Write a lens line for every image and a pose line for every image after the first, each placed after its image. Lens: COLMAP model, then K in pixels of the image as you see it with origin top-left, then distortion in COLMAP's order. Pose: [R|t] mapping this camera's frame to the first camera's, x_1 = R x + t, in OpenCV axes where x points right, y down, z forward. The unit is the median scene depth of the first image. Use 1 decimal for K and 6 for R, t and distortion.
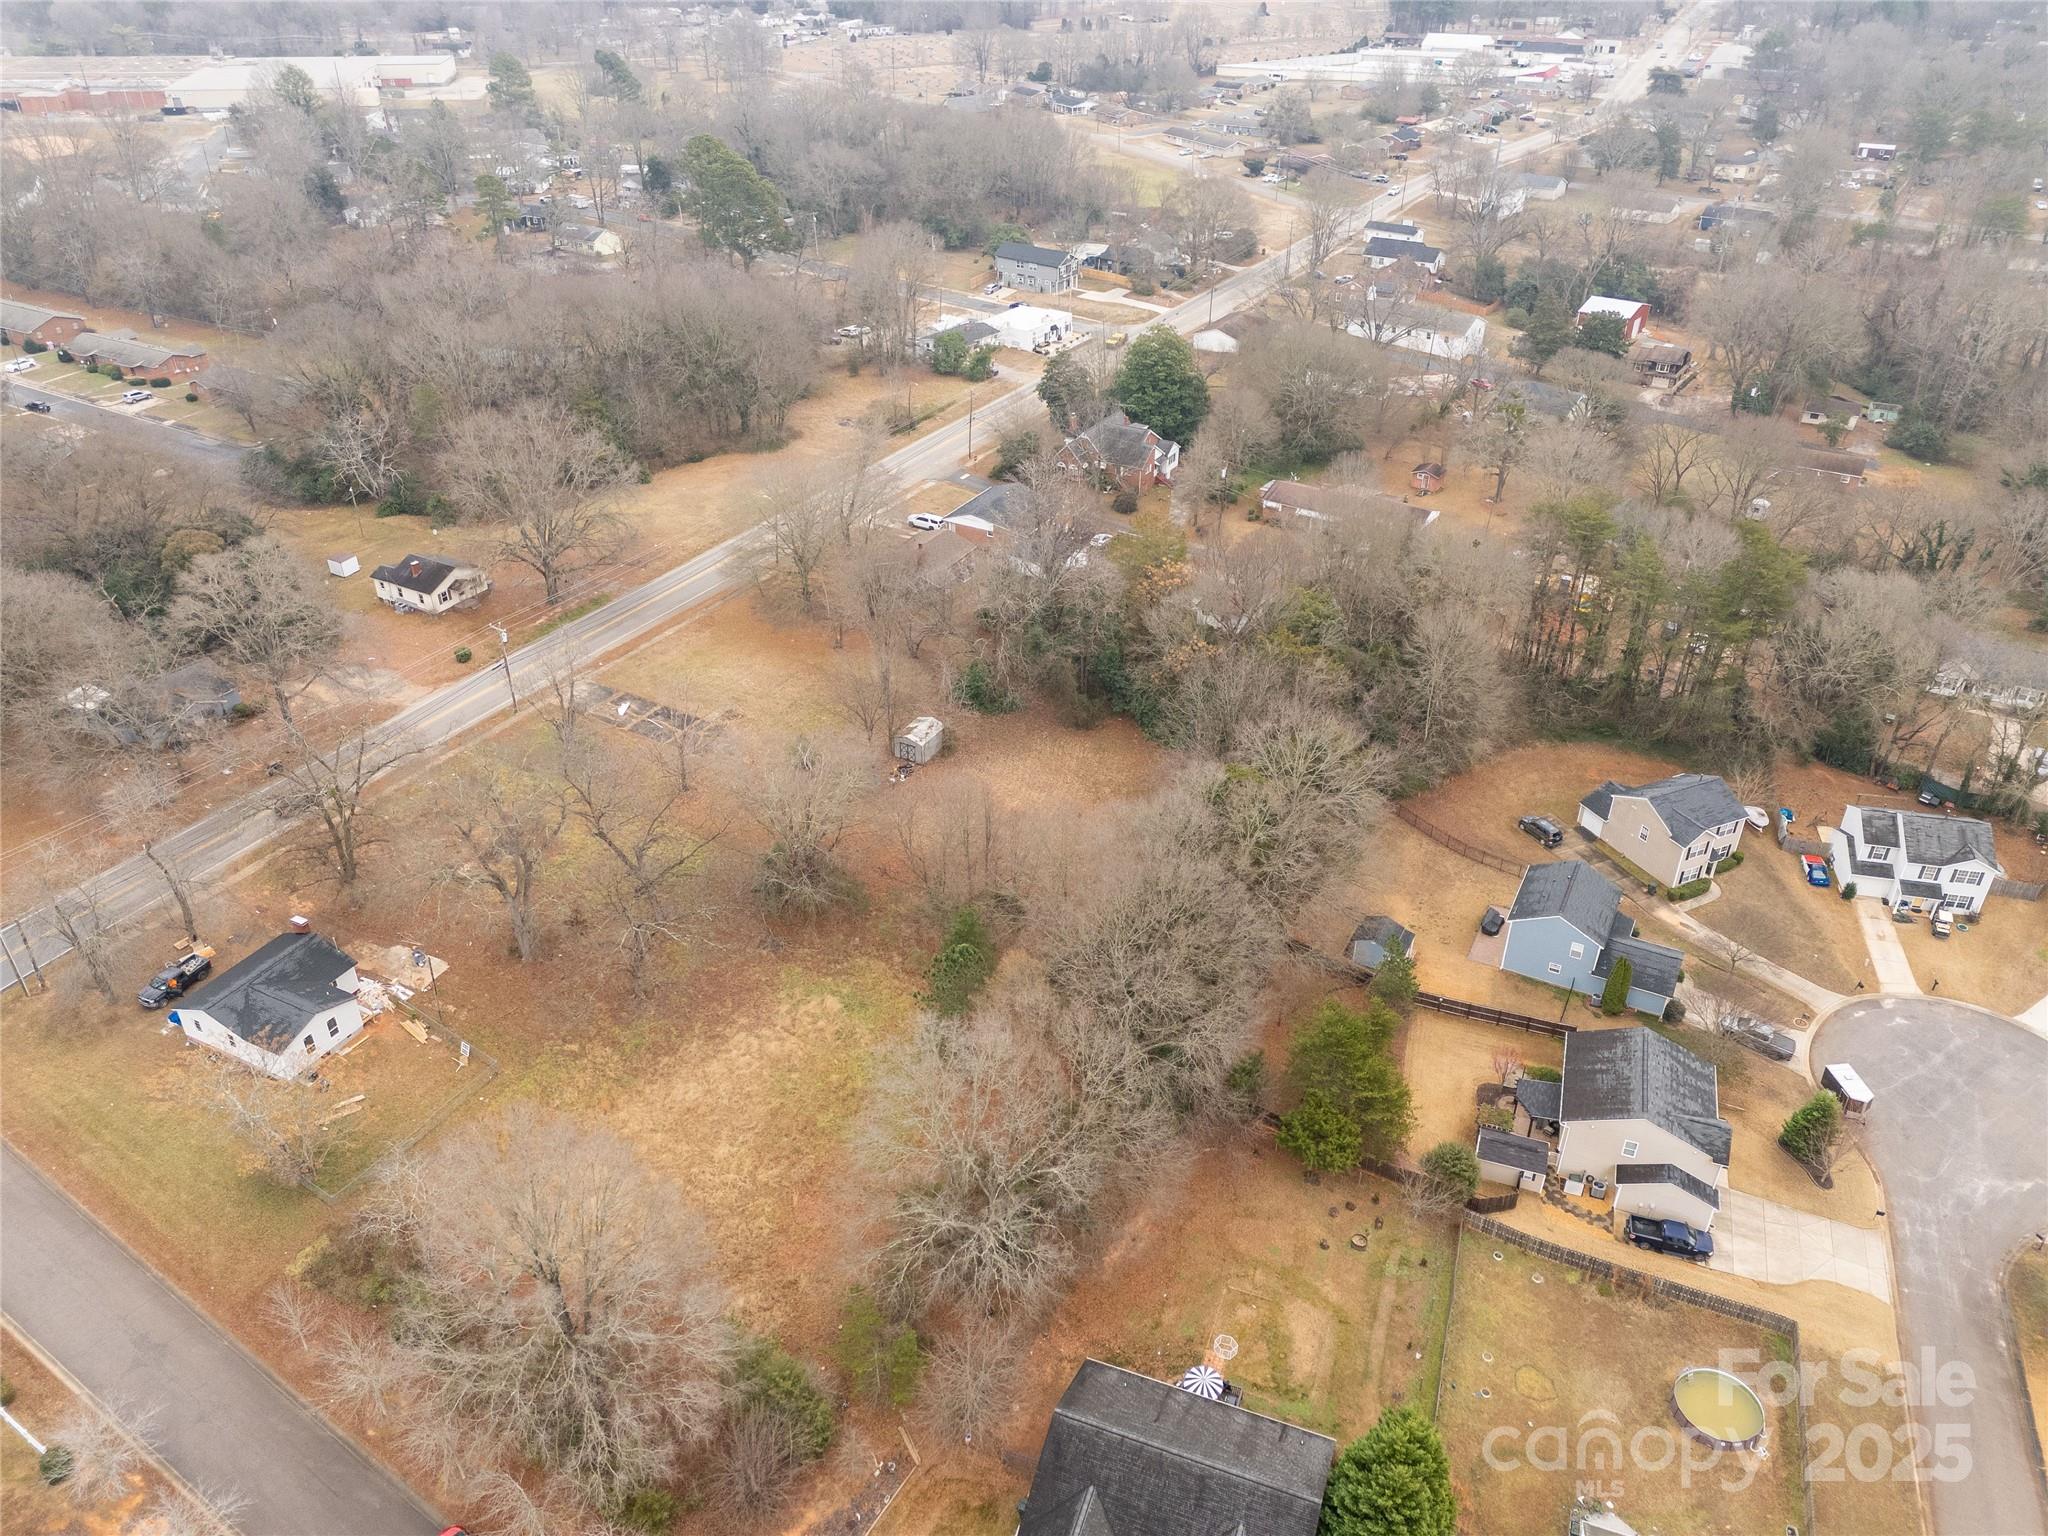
lens RADIAL K [[1494.2, 0, 1021.4], [0, 1494.2, 774.6], [0, 0, 1]] dist [0.078632, -0.066268]
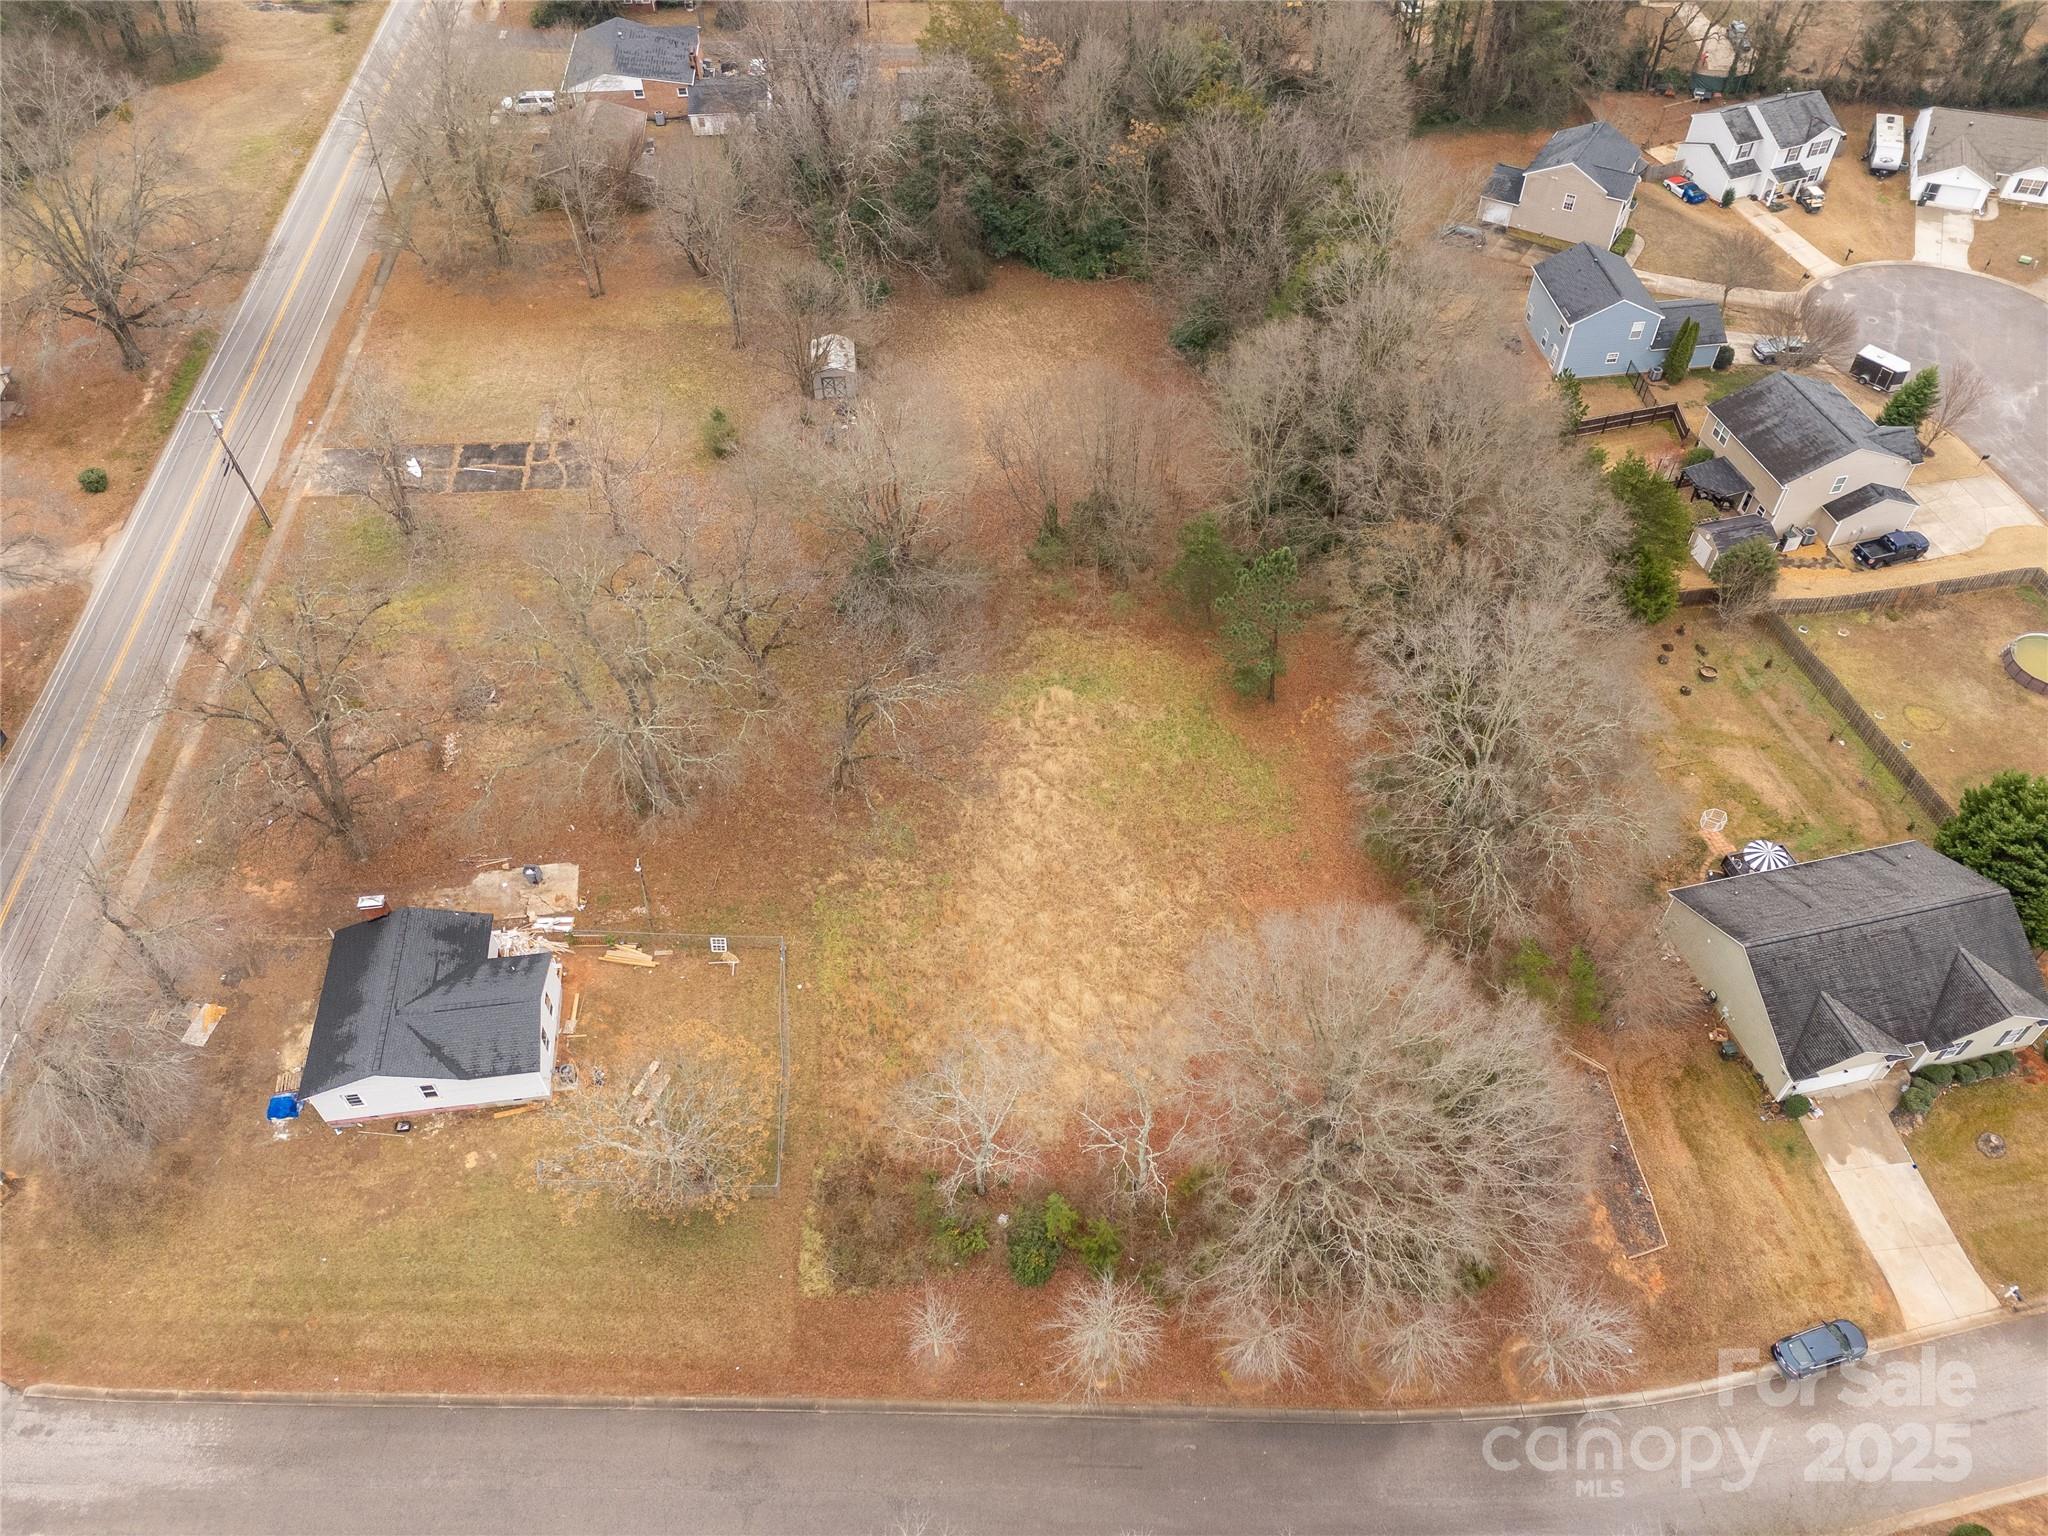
lens RADIAL K [[1494.2, 0, 1021.4], [0, 1494.2, 774.6], [0, 0, 1]] dist [0.078632, -0.066268]
pose [[0.829618, -0.428609, 0.357809, -0.437623], [0.313759, 0.887986, 0.336209, -0.082857], [-0.461832, -0.166659, 0.871170, 0.292687]]
